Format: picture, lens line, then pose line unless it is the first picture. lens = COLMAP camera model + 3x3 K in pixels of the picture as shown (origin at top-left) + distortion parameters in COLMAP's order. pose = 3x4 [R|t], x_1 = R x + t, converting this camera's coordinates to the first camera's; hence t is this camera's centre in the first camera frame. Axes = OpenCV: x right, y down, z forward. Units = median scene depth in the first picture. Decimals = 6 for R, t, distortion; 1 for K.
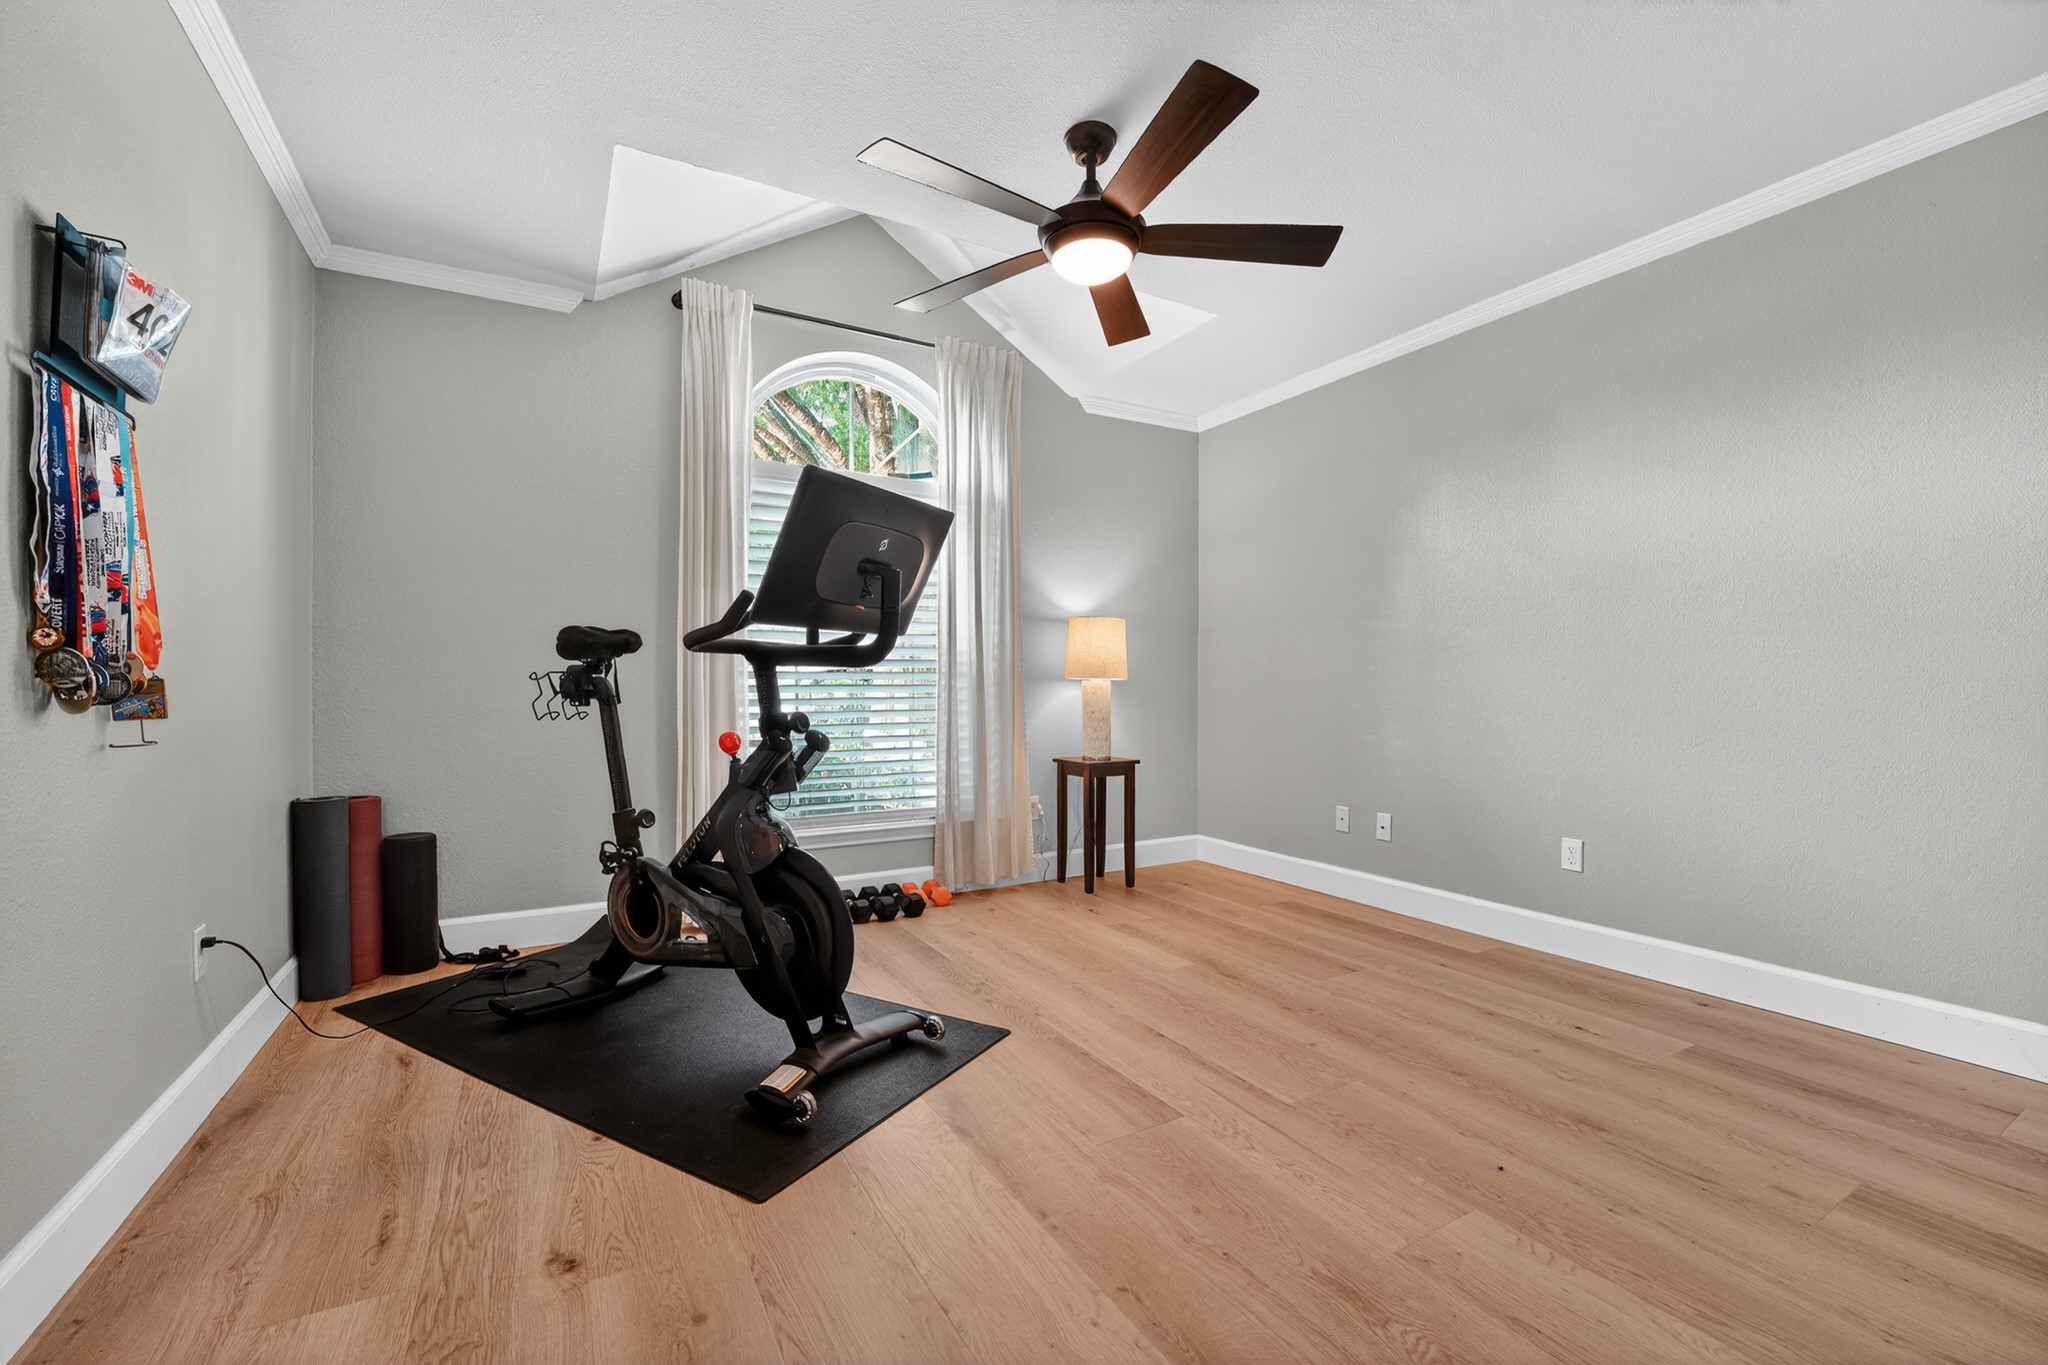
lens RADIAL K [[852.5, 0, 1027.6], [0, 852.5, 678.5], [0, 0, 1]] dist [-0.025879, 0.000893]
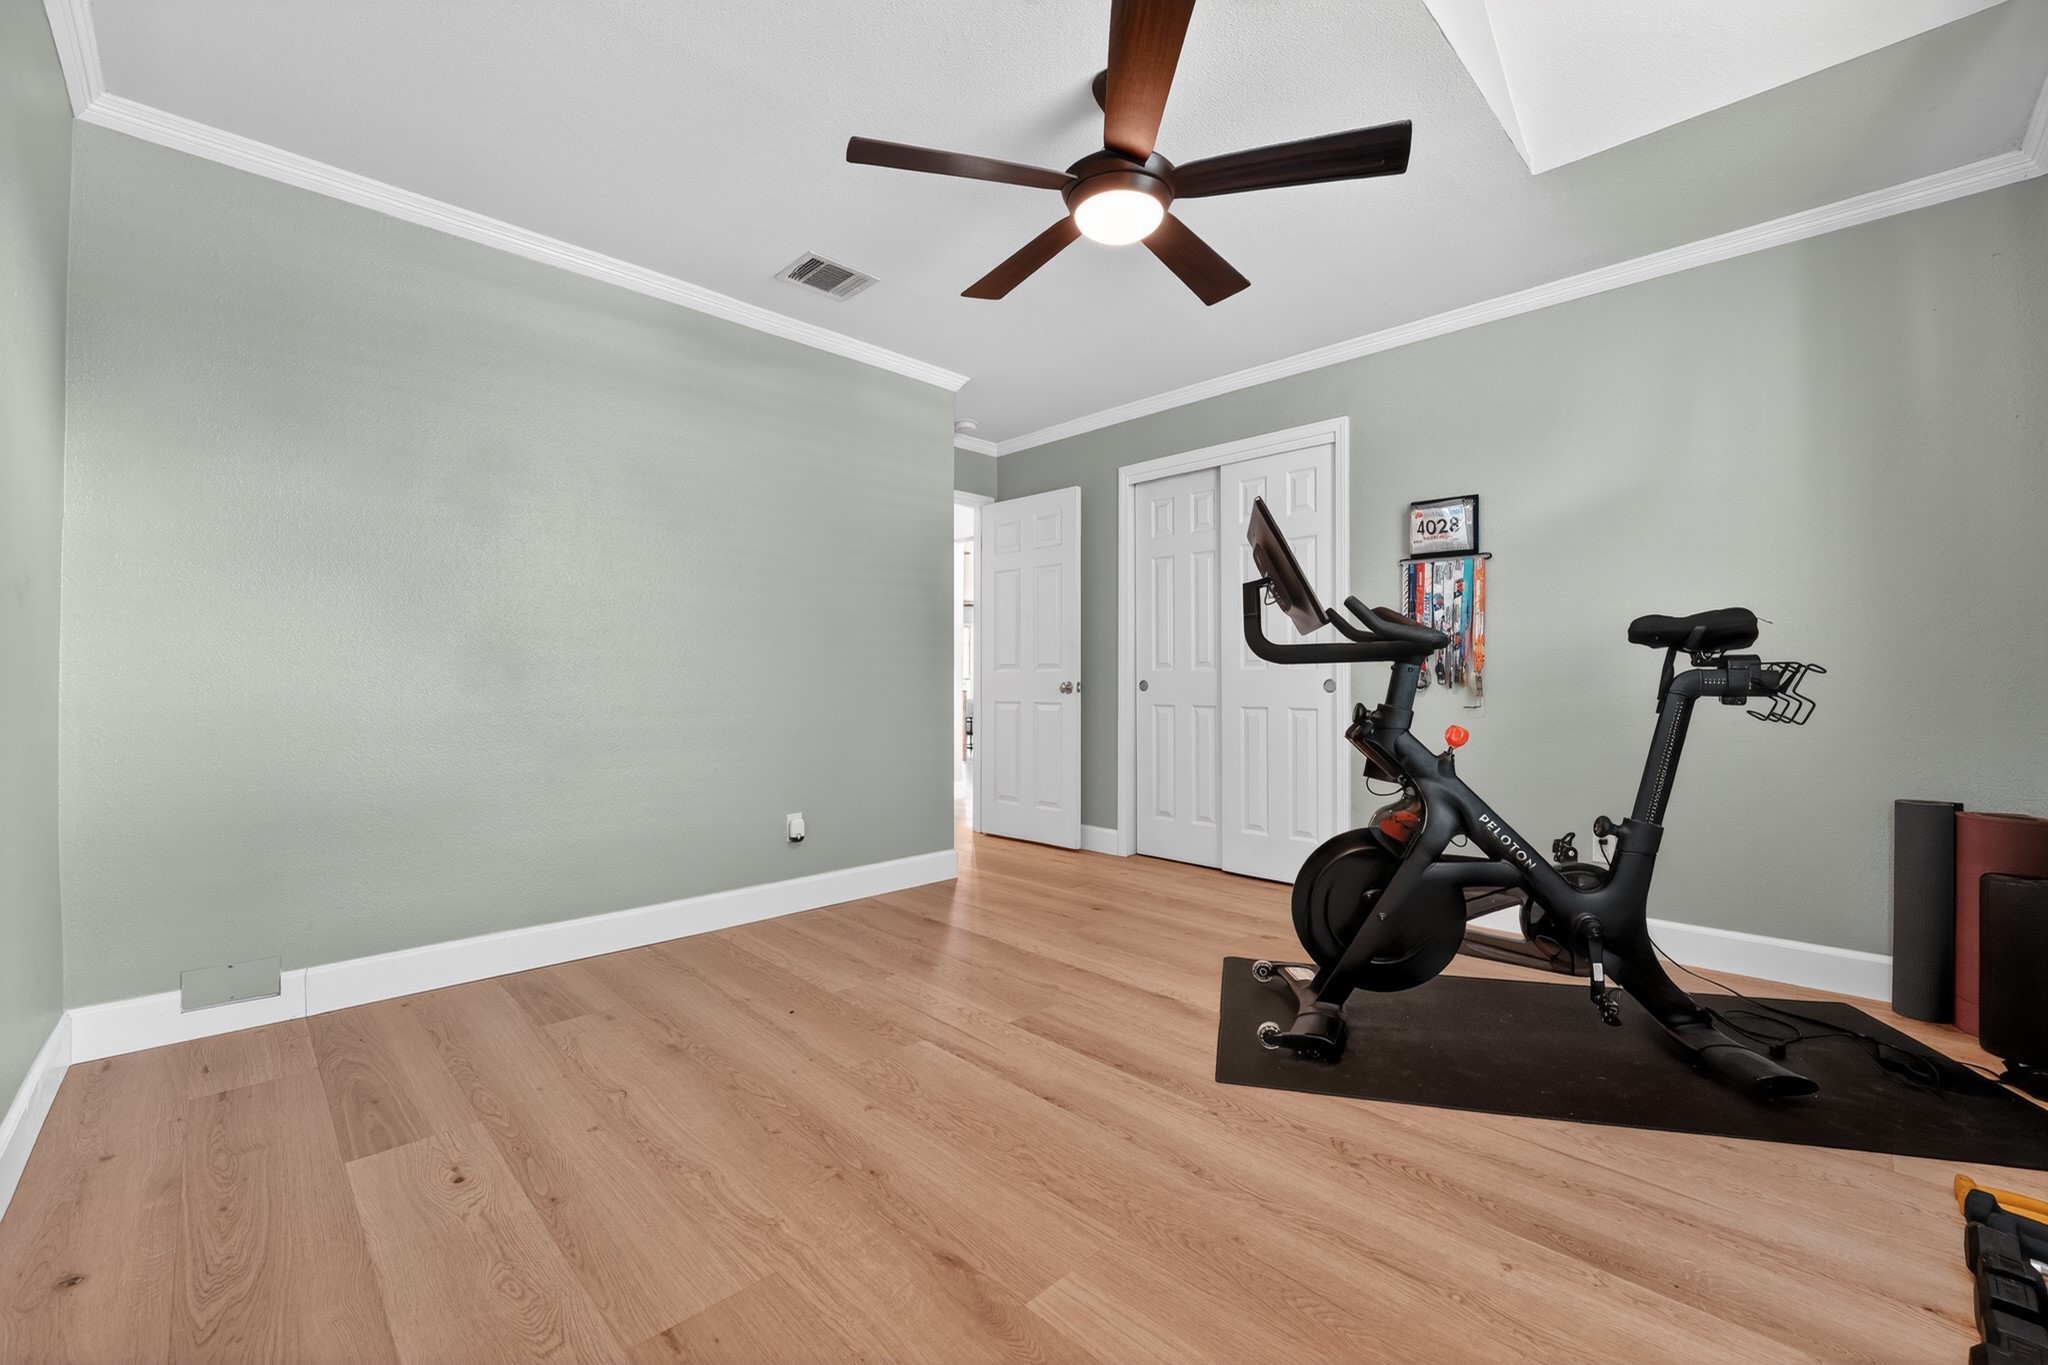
lens RADIAL K [[852.5, 0, 1025.2], [0, 852.5, 687.0], [0, 0, 1]] dist [-0.025879, 0.000893]
pose [[-0.967337, -0.000861, -0.253491, 0.432842], [-0.000718, 1.000000, -0.000657, 0.018778], [0.253491, -0.000454, -0.967338, 1.993911]]
